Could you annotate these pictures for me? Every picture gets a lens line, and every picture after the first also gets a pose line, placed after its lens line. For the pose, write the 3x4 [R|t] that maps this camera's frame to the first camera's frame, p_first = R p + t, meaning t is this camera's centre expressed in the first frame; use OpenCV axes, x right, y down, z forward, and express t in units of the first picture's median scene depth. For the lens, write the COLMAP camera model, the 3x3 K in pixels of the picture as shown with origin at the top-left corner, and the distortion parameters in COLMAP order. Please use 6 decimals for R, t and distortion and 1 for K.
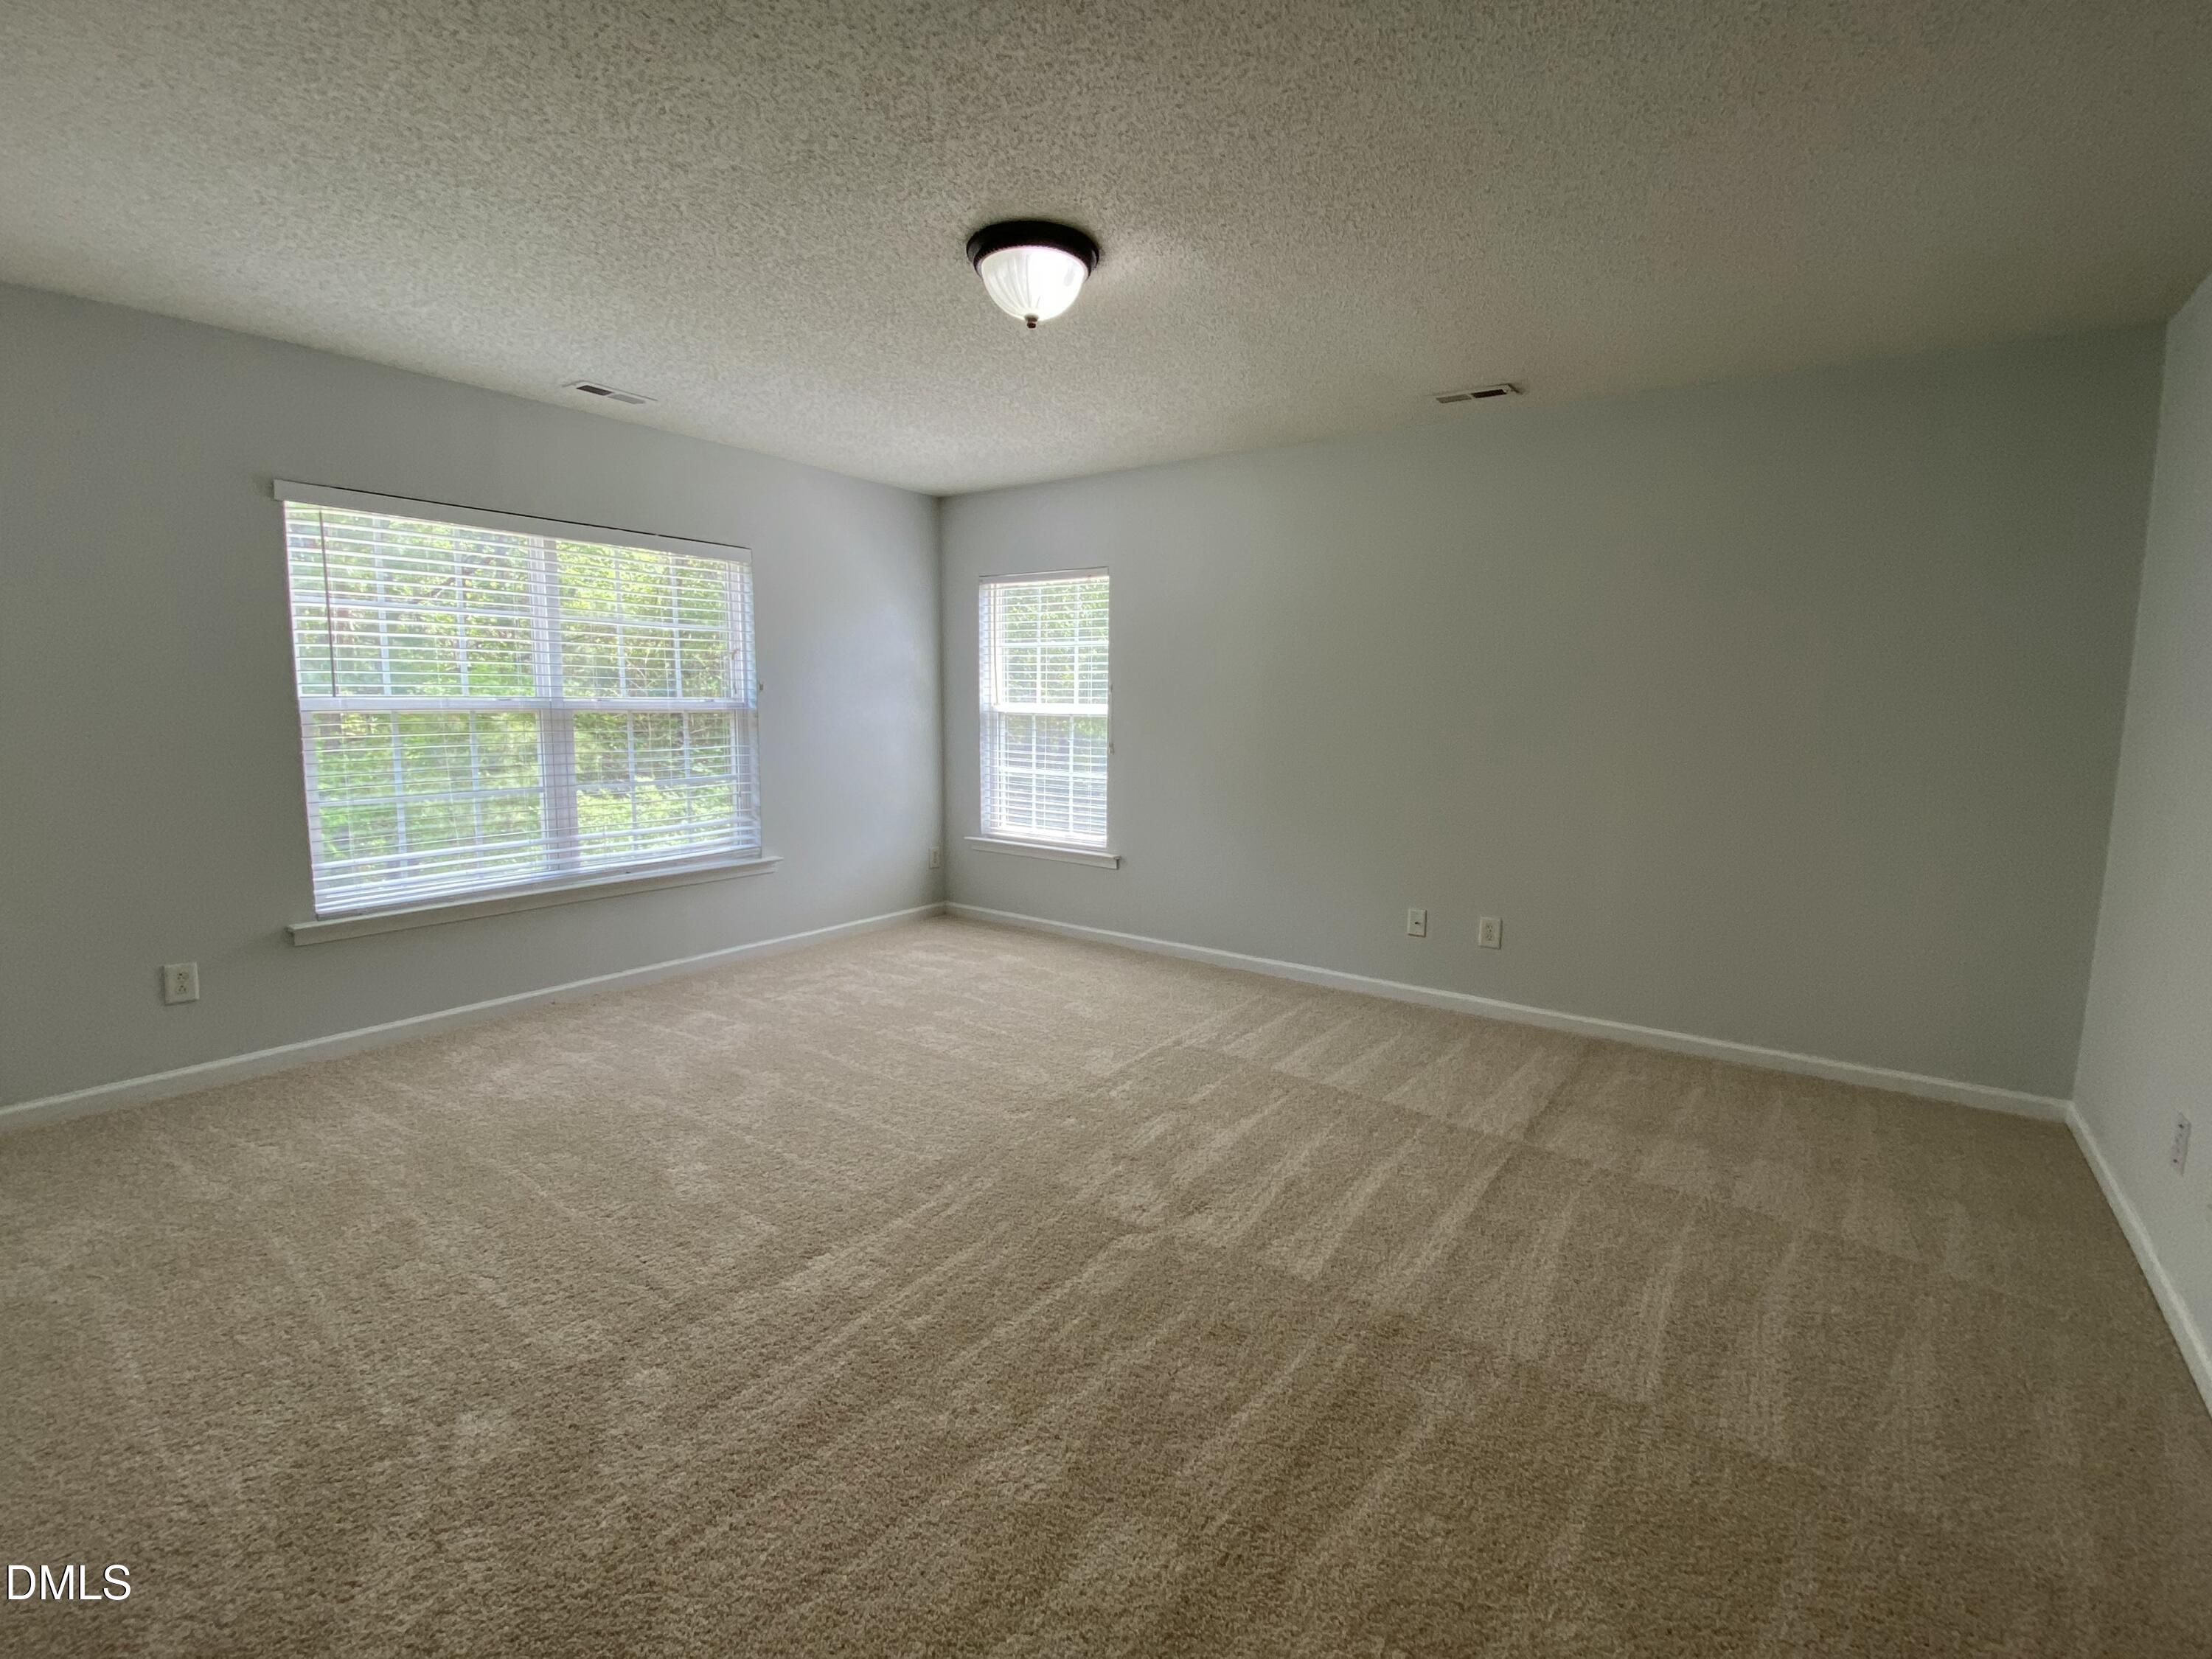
lens RADIAL K [[1000.7, 0, 1095.8], [0, 1000.7, 838.4], [0, 0, 1]] dist [0.026410, -0.002998]
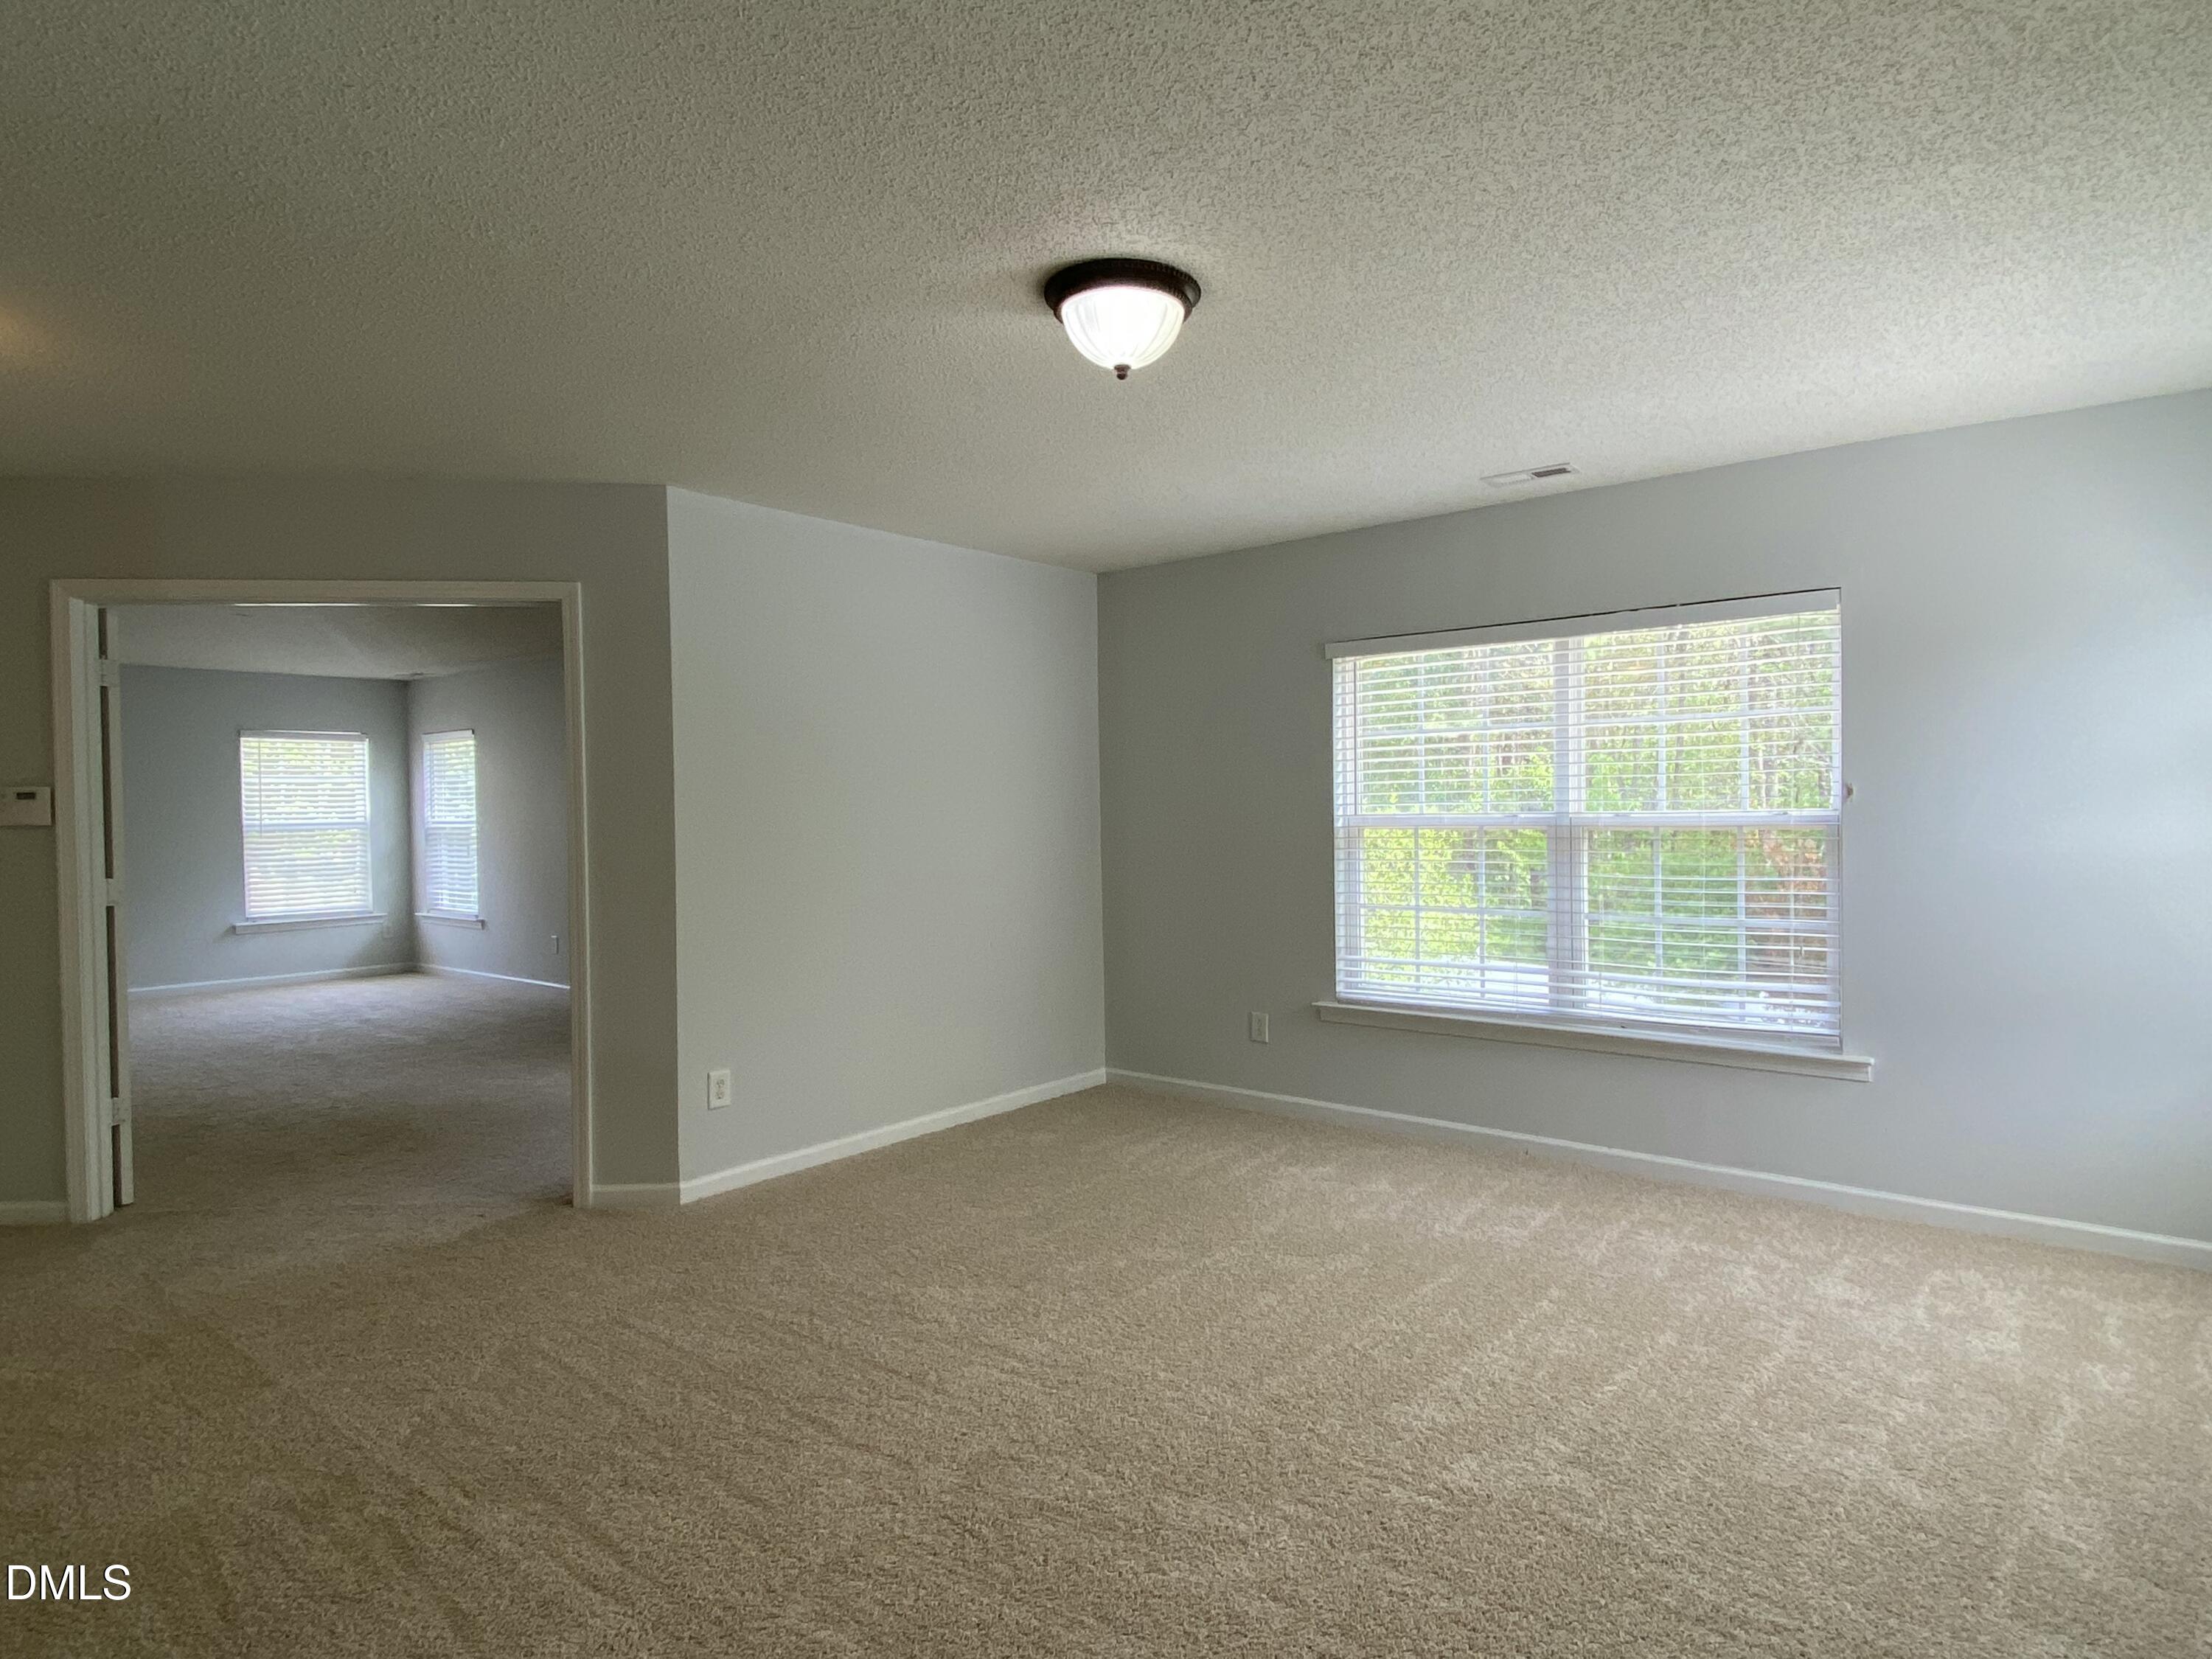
lens RADIAL K [[1272.9, 0, 1126.1], [0, 1272.9, 823.1], [0, 0, 1]] dist [-0.003989, -0.001034]
pose [[-0.061122, 0.002608, -0.998127, 0.637731], [-0.127188, 0.991824, 0.010380, -0.096918], [0.989994, 0.127584, -0.060291, 0.720877]]
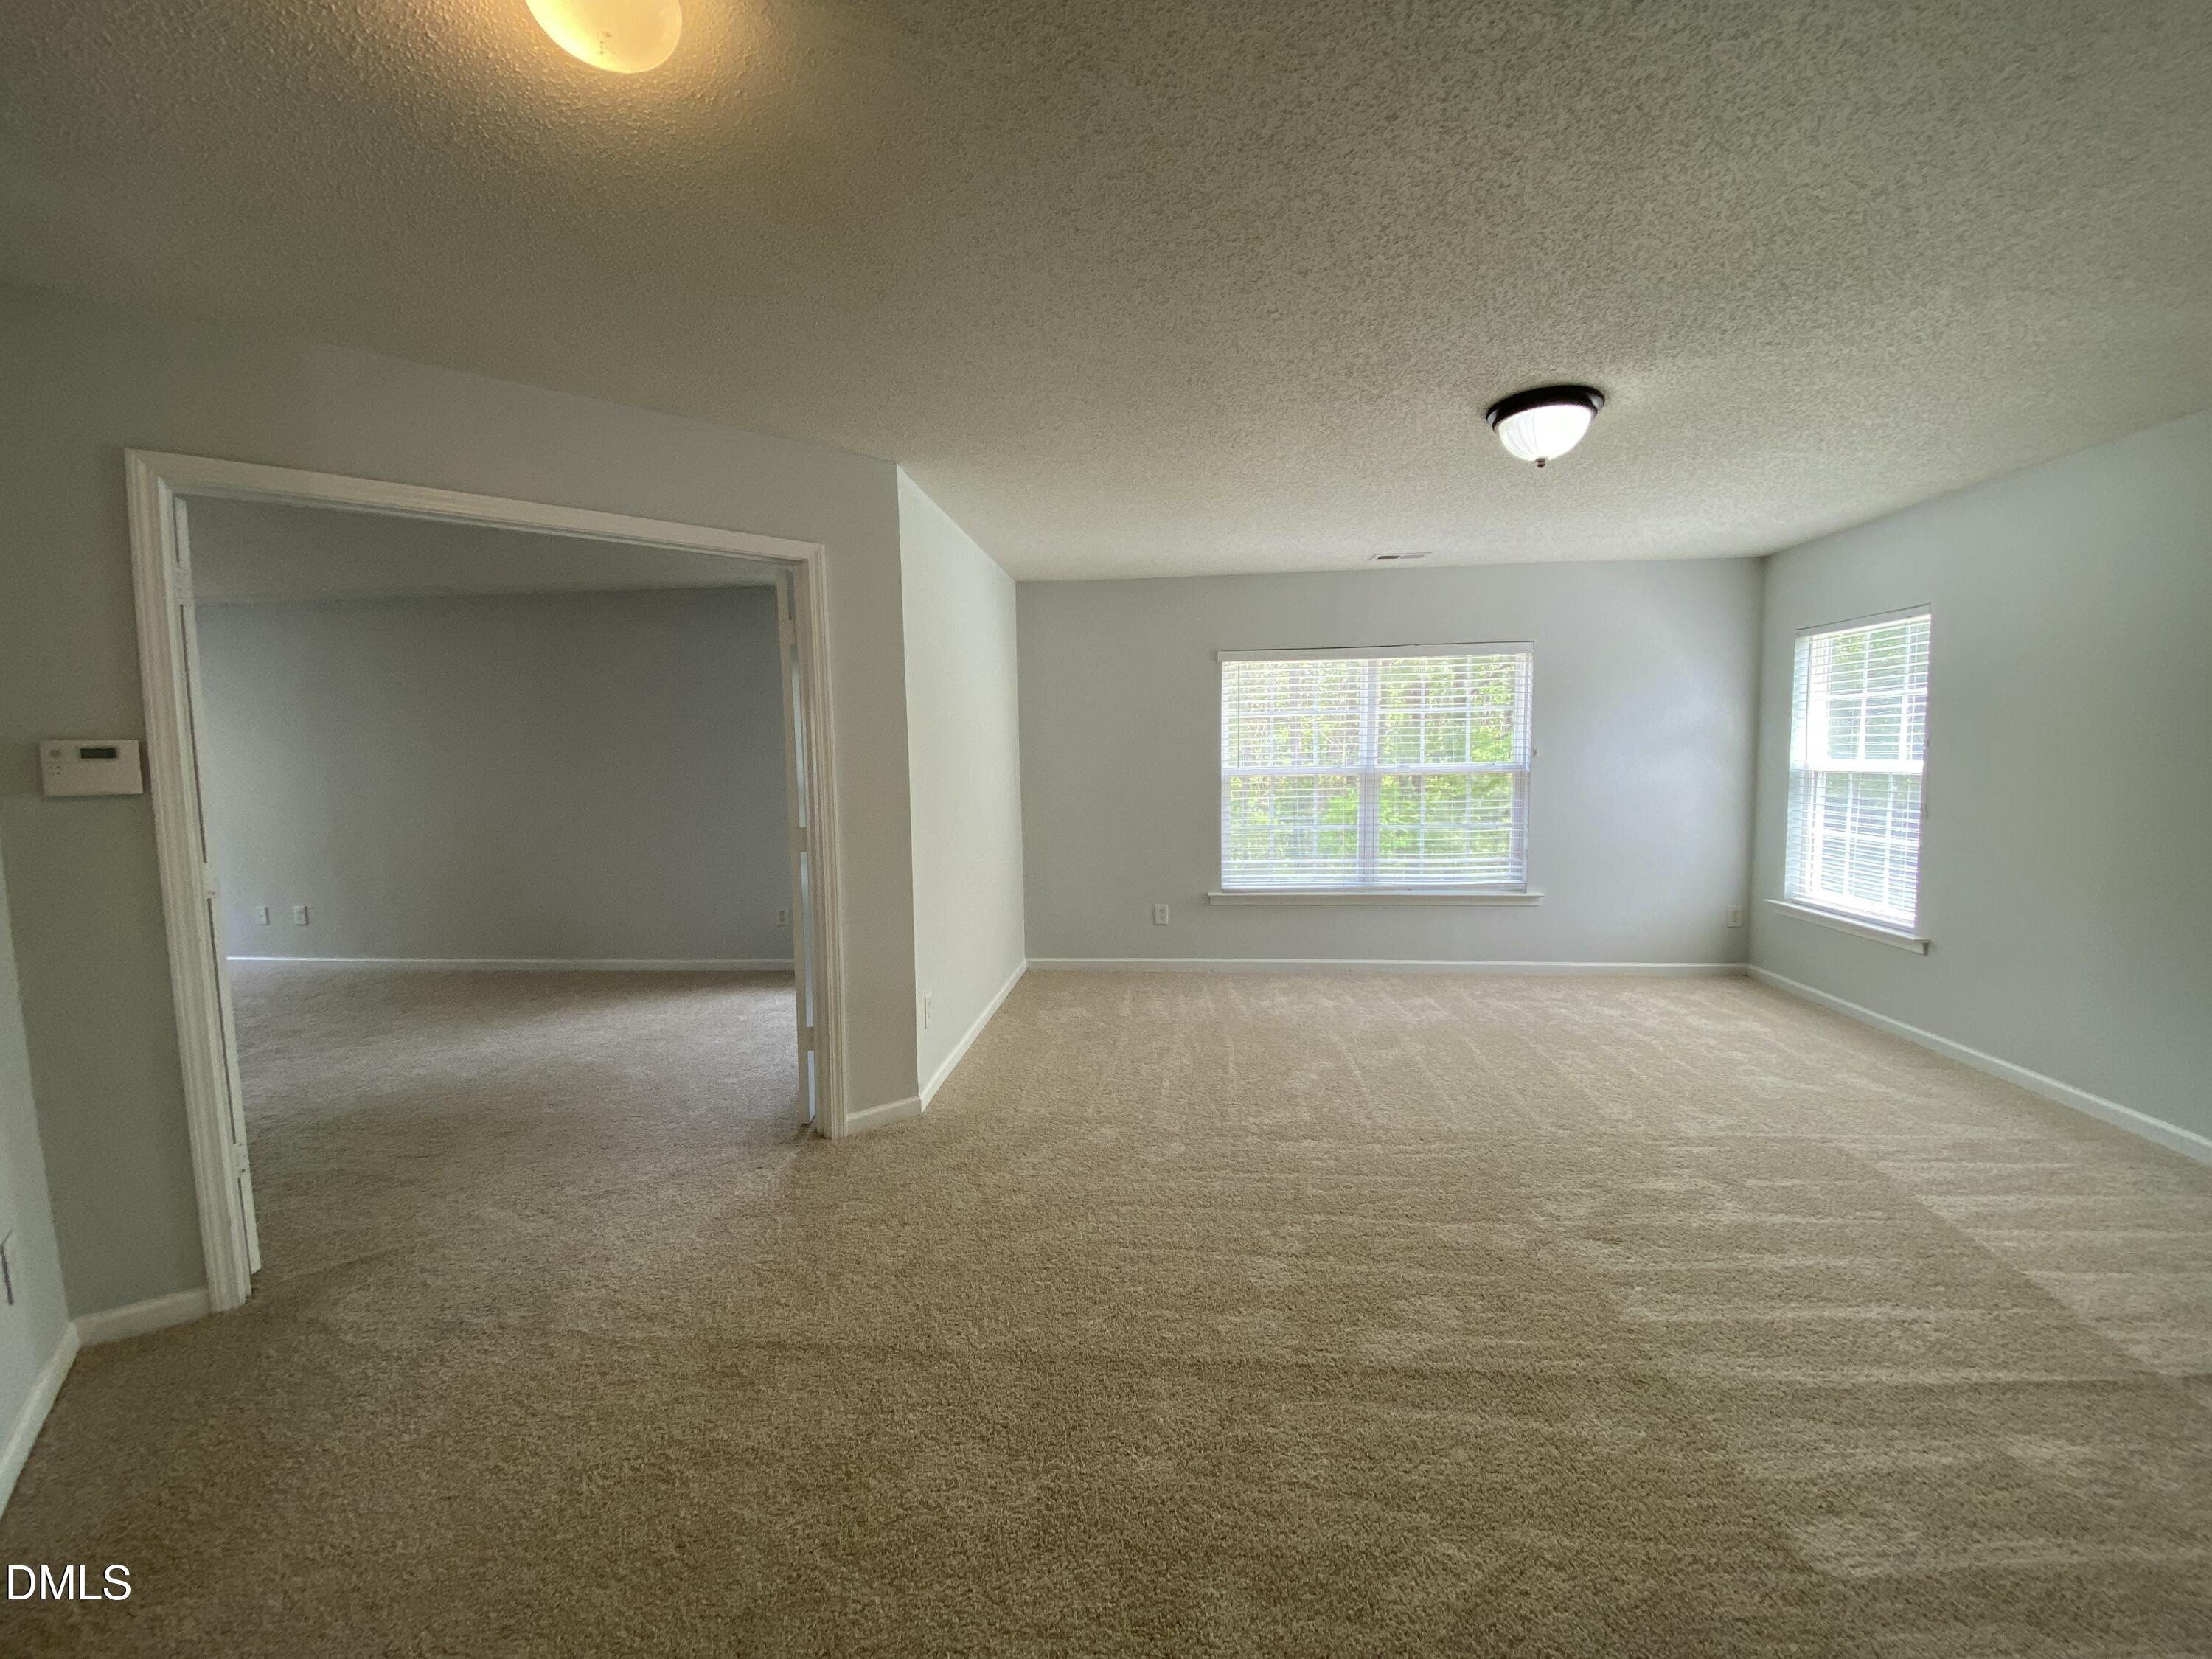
lens RADIAL K [[882.5, 0, 1095.7], [0, 882.5, 823.8], [0, 0, 1]] dist [-0.003620, -0.002363]
pose [[0.506956, 0.046785, -0.860701, 0.392037], [-0.098741, 0.995105, -0.004068, -0.009005], [0.856298, 0.087049, 0.509094, 0.012901]]
